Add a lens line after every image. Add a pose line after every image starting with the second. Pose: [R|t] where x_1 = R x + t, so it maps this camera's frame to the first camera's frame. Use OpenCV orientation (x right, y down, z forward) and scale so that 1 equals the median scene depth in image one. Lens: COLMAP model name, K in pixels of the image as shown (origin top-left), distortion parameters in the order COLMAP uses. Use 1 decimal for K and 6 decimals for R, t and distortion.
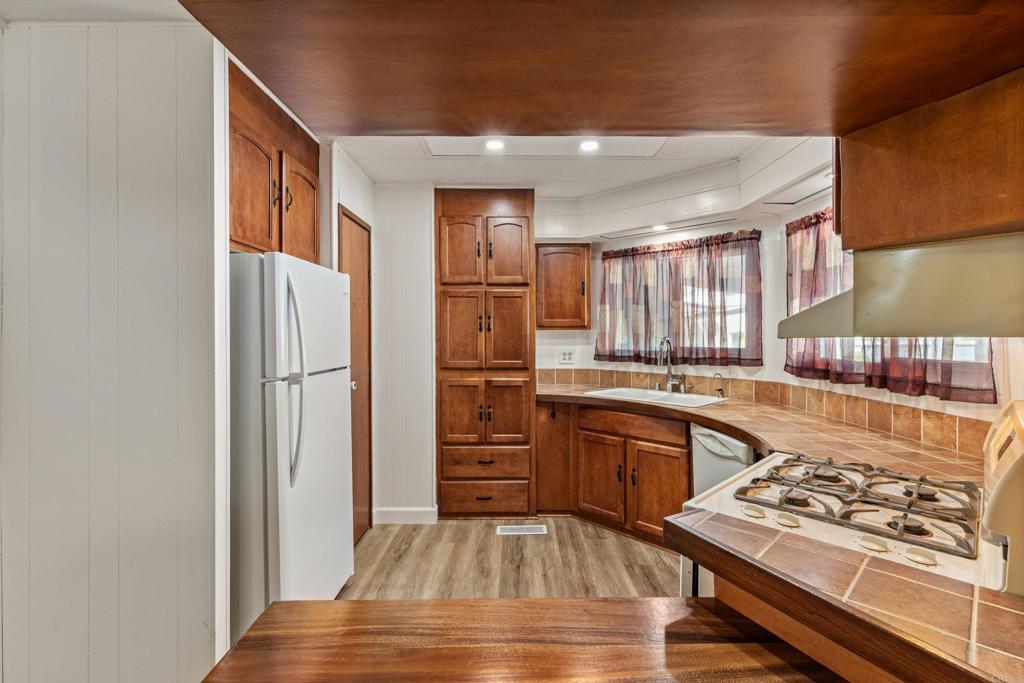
lens RADIAL K [[461.3, 0, 513.7], [0, 461.3, 332.5], [0, 0, 1]] dist [-0.000870, -0.000421]
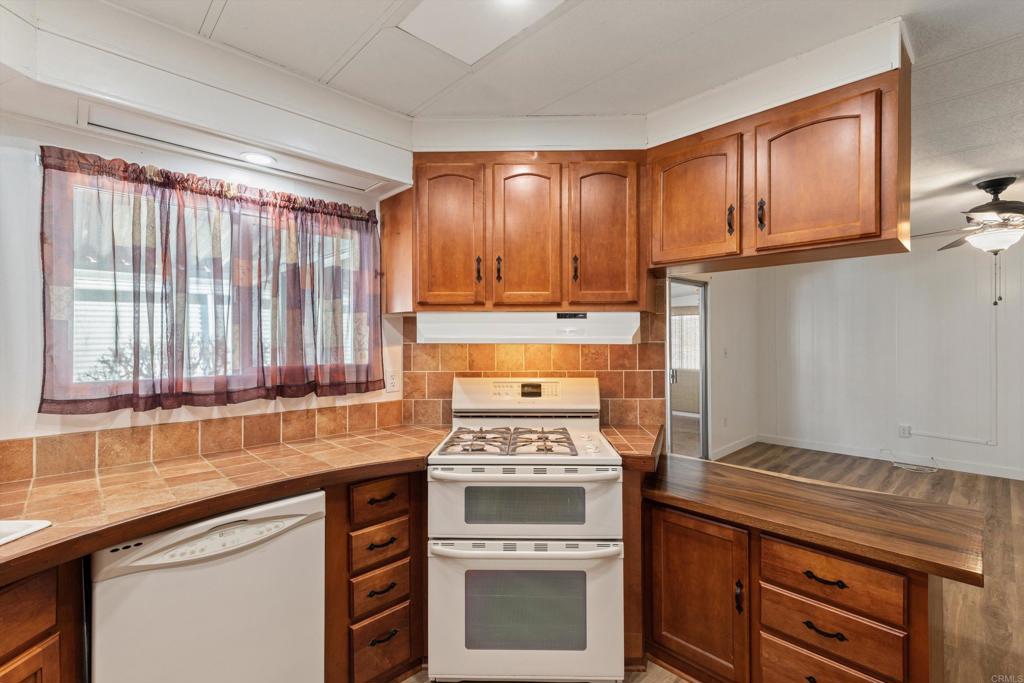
lens RADIAL K [[465.4, 0, 515.2], [0, 465.4, 335.4], [0, 0, 1]] dist [0.001227, -0.000174]
pose [[-0.697356, 0.005655, 0.716703, -0.171252], [0.000000, 0.999969, -0.007890, -0.003536], [-0.716725, -0.005502, -0.697334, 0.867003]]
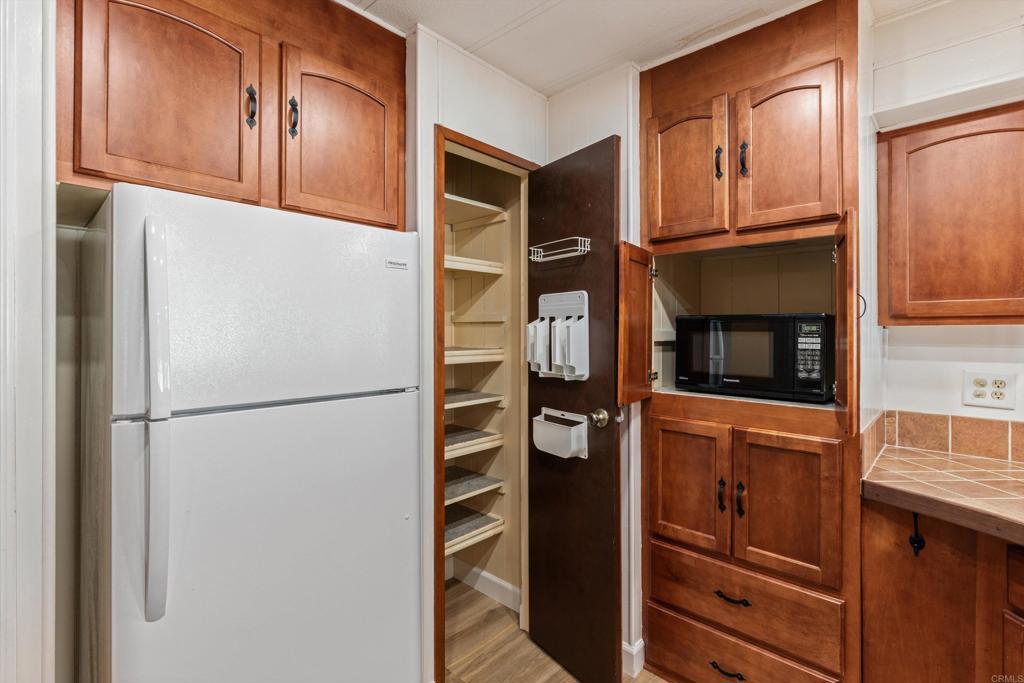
lens RADIAL K [[467.0, 0, 524.8], [0, 467.0, 330.4], [0, 0, 1]] dist [0.000143, -0.000245]
pose [[0.734894, 0.002025, -0.678179, 0.117892], [-0.001005, 0.999998, 0.001896, -0.001521], [0.678181, -0.000711, 0.734895, 0.518283]]
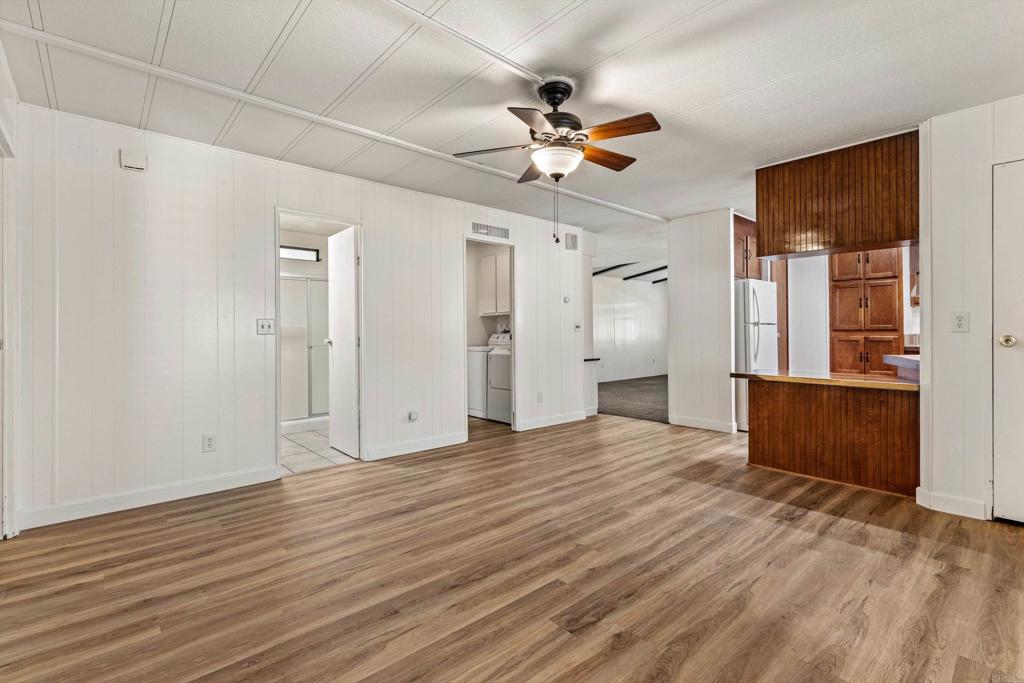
lens RADIAL K [[467.0, 0, 524.8], [0, 467.0, 330.4], [0, 0, 1]] dist [0.000143, -0.000245]
pose [[0.678805, -0.004881, -0.734302, 0.359654], [0.006918, 0.999976, -0.000251, 0.074840], [0.734286, -0.004910, 0.678823, -1.080546]]
